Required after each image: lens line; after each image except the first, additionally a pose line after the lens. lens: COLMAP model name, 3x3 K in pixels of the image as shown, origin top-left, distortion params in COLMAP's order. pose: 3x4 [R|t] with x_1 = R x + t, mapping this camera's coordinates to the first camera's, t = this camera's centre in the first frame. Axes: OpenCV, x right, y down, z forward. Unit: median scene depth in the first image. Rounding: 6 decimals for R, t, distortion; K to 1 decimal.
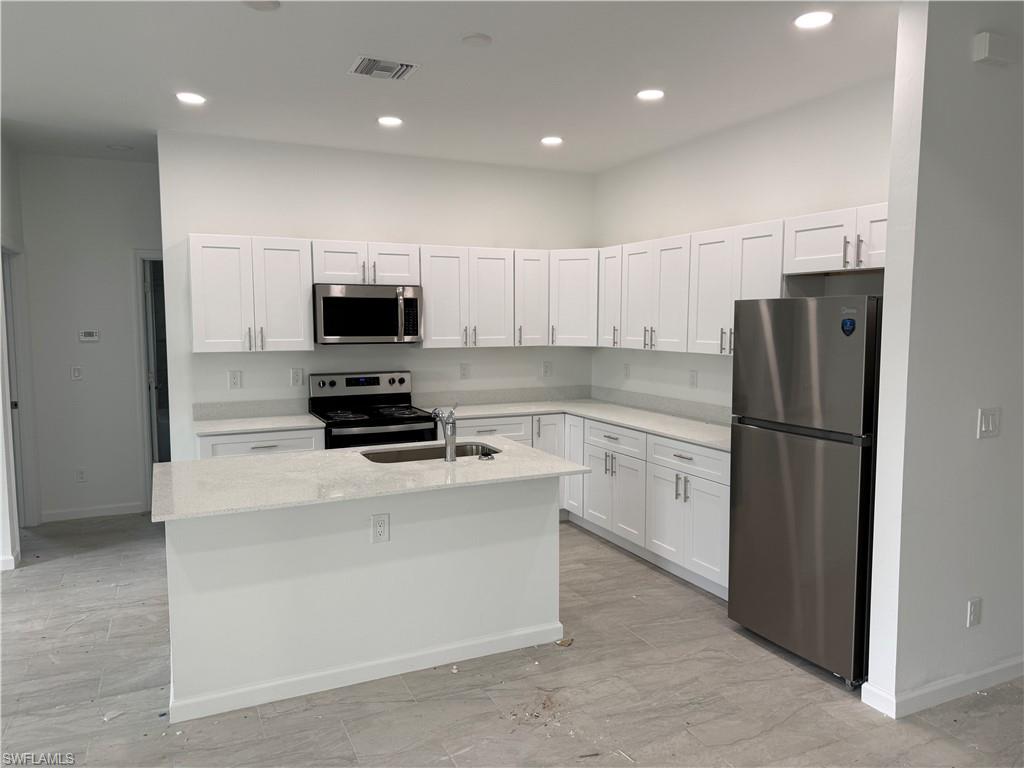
lens RADIAL K [[717.4, 0, 512.0], [0, 717.4, 384.0], [0, 0, 1]] dist [0.032539, -0.041206]
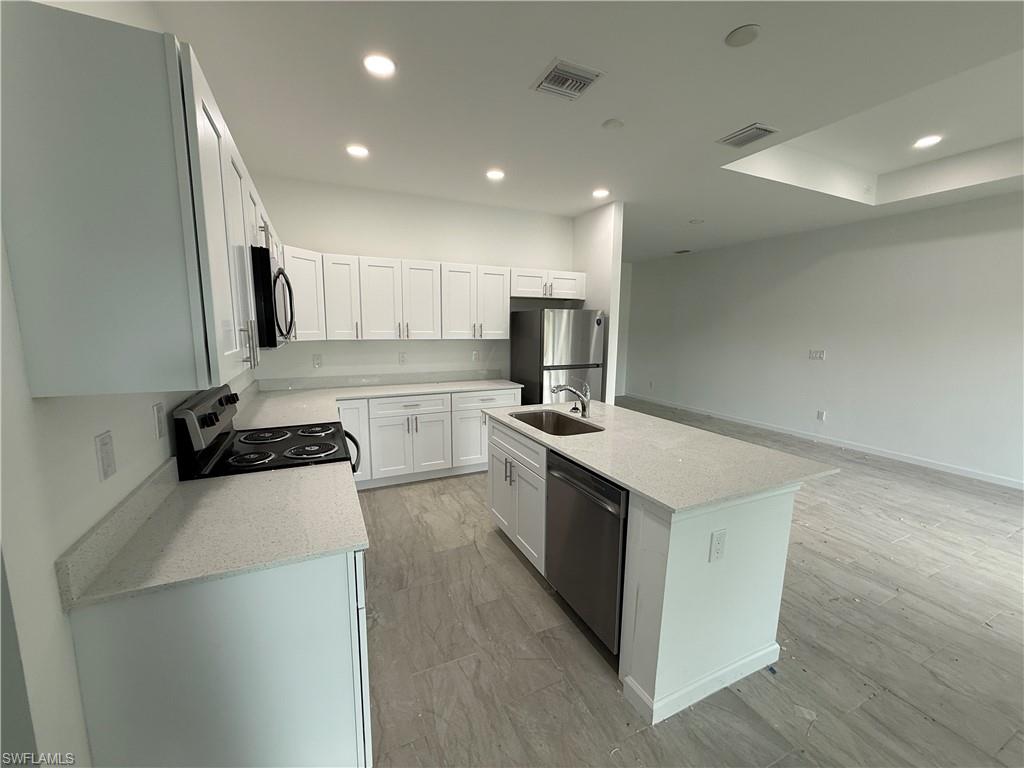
lens RADIAL K [[407.3, 0, 510.0], [0, 407.3, 386.6], [0, 0, 1]] dist [-0.000409, -0.000274]
pose [[-0.002691, -0.148152, 0.988961, -0.743514], [0.083498, 0.985478, 0.147858, -0.069554], [-0.996504, 0.082975, 0.009718, 0.975446]]
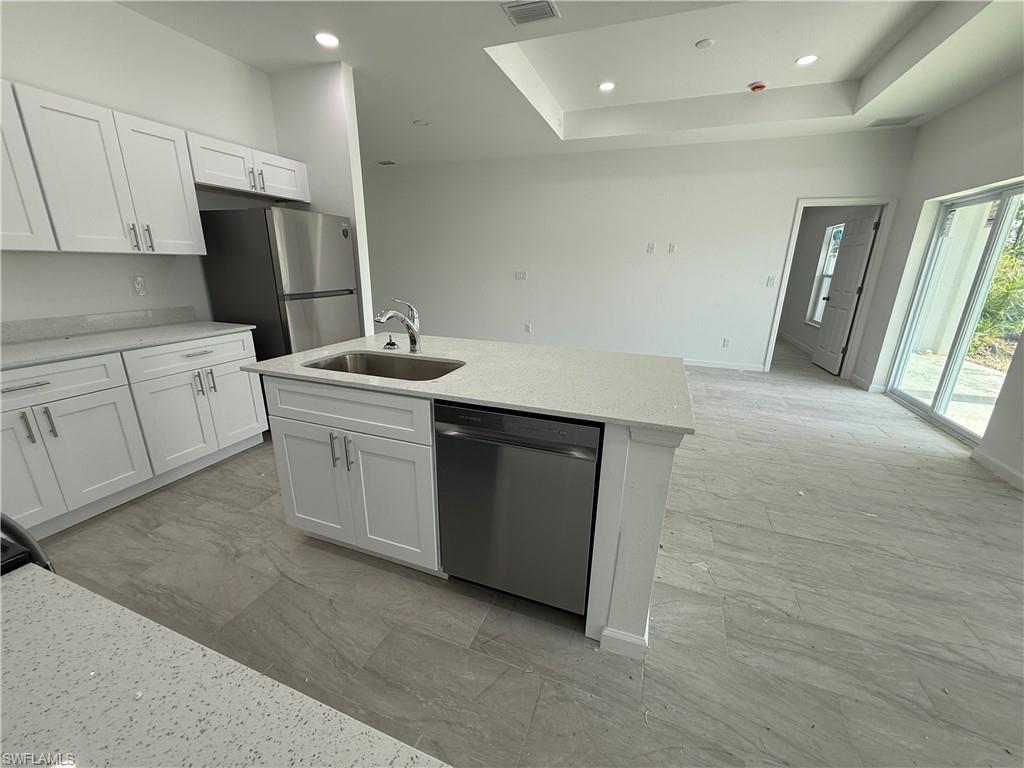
lens RADIAL K [[407.3, 0, 510.0], [0, 407.3, 386.6], [0, 0, 1]] dist [-0.000409, -0.000274]
pose [[-0.699373, -0.216916, 0.681047, -0.518012], [0.051268, 0.935159, 0.350499, -0.040532], [-0.712916, 0.280045, -0.642904, 1.117688]]
